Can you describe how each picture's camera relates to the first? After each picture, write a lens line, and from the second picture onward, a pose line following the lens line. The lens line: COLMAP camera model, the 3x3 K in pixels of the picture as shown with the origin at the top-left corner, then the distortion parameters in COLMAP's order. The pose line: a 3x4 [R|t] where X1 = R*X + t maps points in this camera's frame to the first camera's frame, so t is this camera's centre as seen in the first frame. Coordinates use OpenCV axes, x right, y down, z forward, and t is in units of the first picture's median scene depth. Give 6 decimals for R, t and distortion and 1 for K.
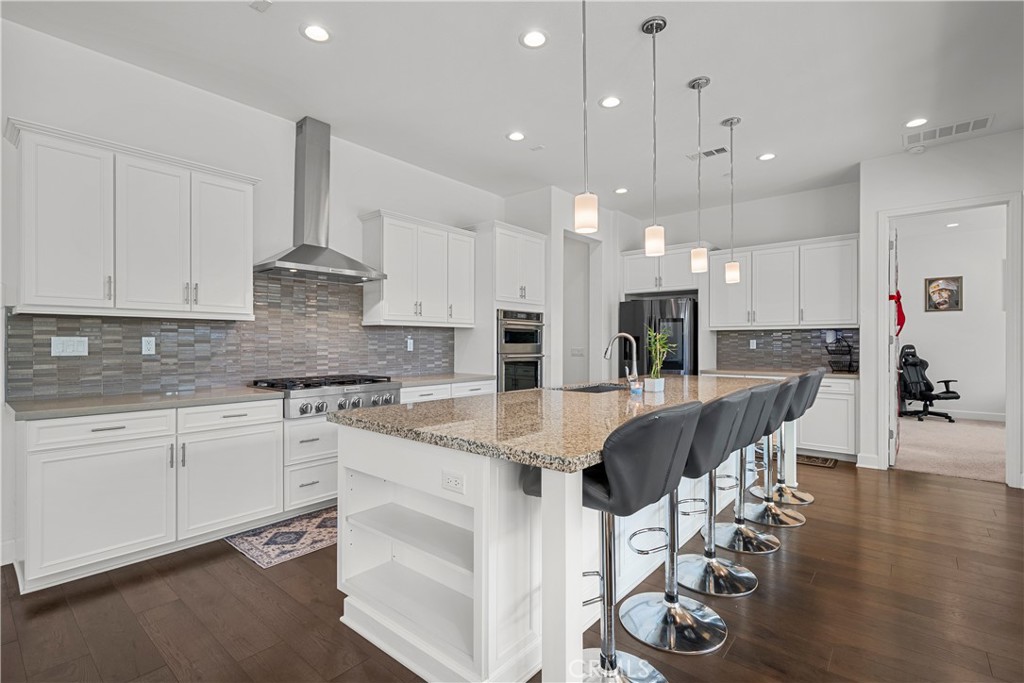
lens RADIAL K [[473.8, 0, 504.8], [0, 473.8, 341.7], [0, 0, 1]] dist [0.000010, 0.000128]
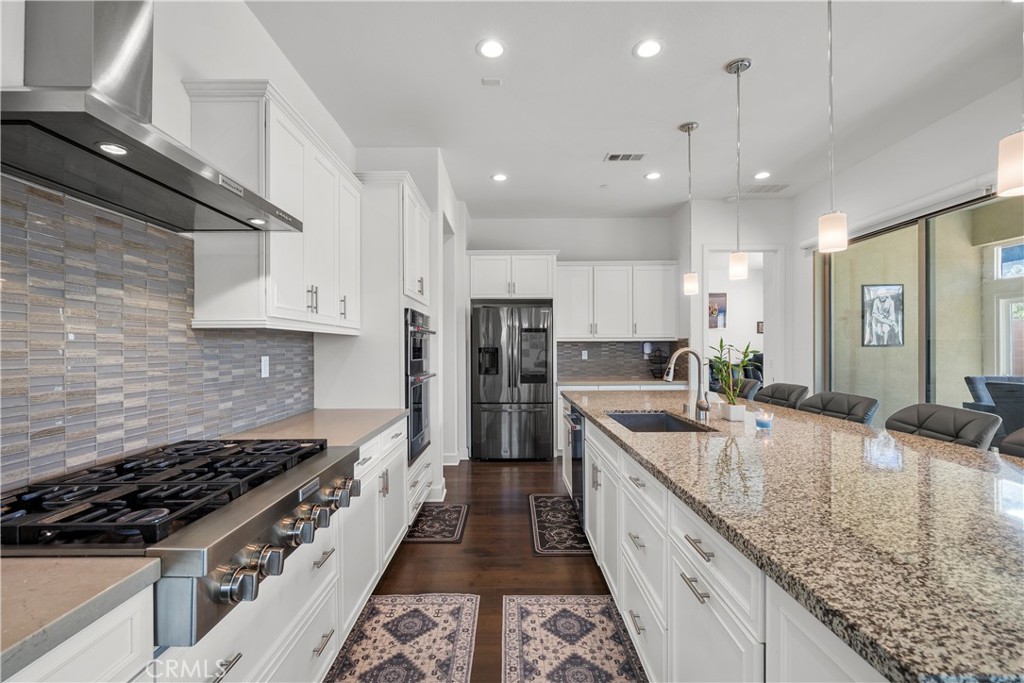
lens RADIAL K [[451.2, 0, 507.7], [0, 451.2, 349.4], [0, 0, 1]] dist [-0.001292, 0.000028]
pose [[0.761195, -0.003676, 0.648513, -0.369282], [0.002273, 0.999993, 0.002999, -0.015270], [-0.648519, -0.000809, 0.761198, 0.503570]]
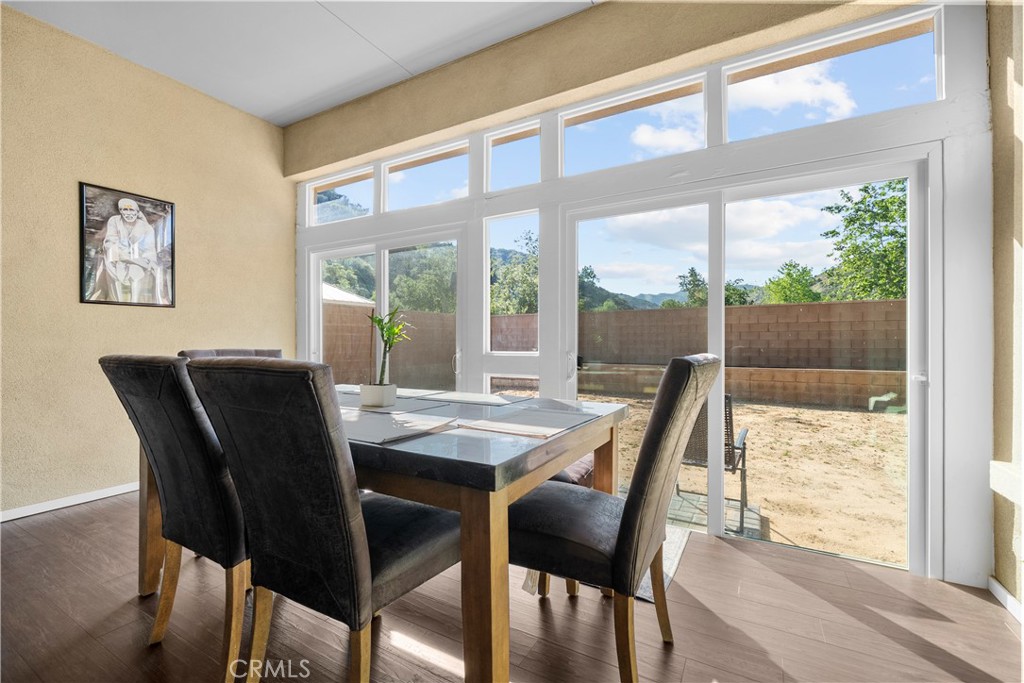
lens RADIAL K [[444.4, 0, 512.0], [0, 444.4, 341.5], [0, 0, 1]] dist [-0.002614, -0.000271]
pose [[-0.189001, 0.004190, 0.981968, 0.533907], [-0.003185, 0.999983, -0.004880, 0.046438], [-0.981972, -0.004050, -0.188984, 0.315888]]
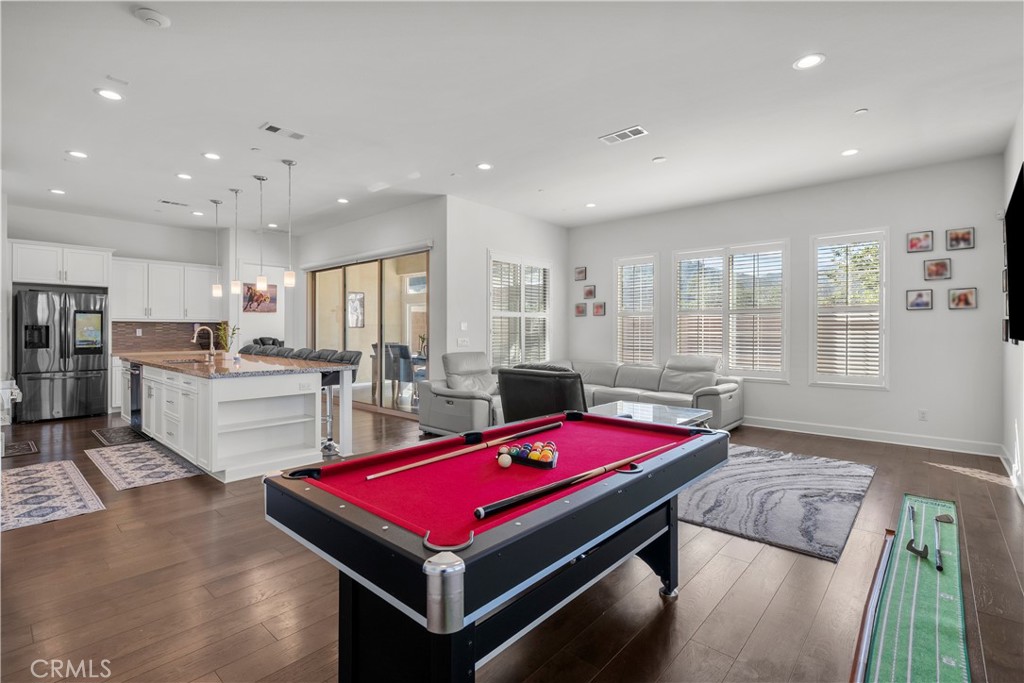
lens RADIAL K [[473.8, 0, 510.1], [0, 473.8, 330.7], [0, 0, 1]] dist [0.001584, 0.000384]
pose [[0.022067, -0.001834, 0.999755, -1.108908], [-0.005363, 0.999984, 0.001953, -0.011028], [-0.999742, -0.005405, 0.022057, -0.082042]]
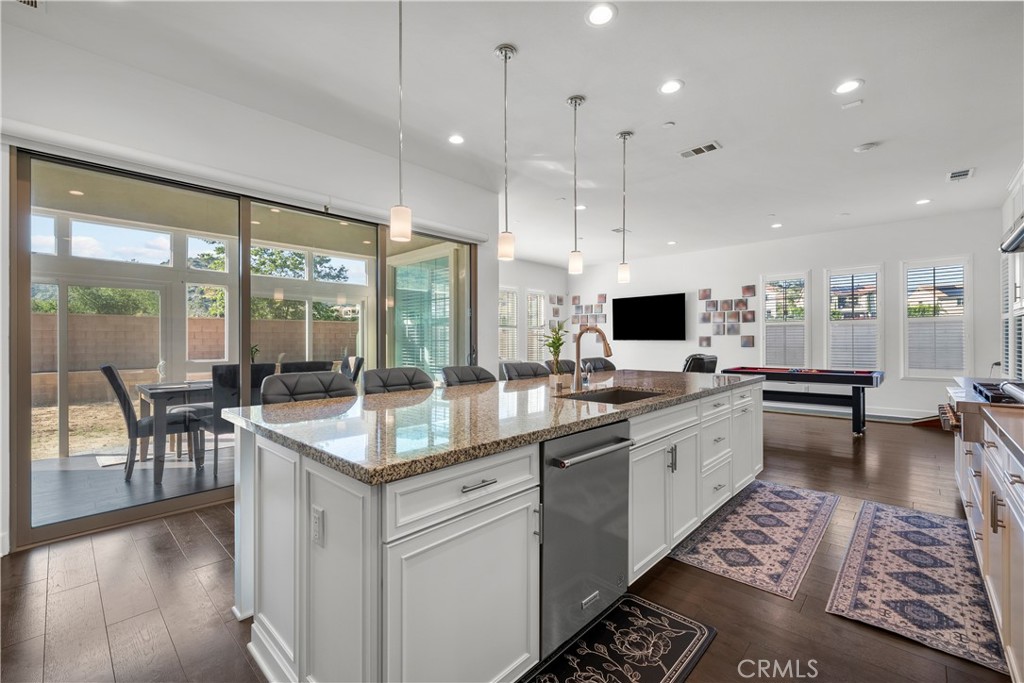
lens RADIAL K [[431.7, 0, 507.9], [0, 431.7, 341.0], [0, 0, 1]] dist [-0.001302, -0.000166]
pose [[-0.998660, 0.003203, 0.051655, 0.288077], [0.003026, 0.999989, -0.003509, 0.008999], [-0.051666, -0.003348, -0.998659, 1.441069]]
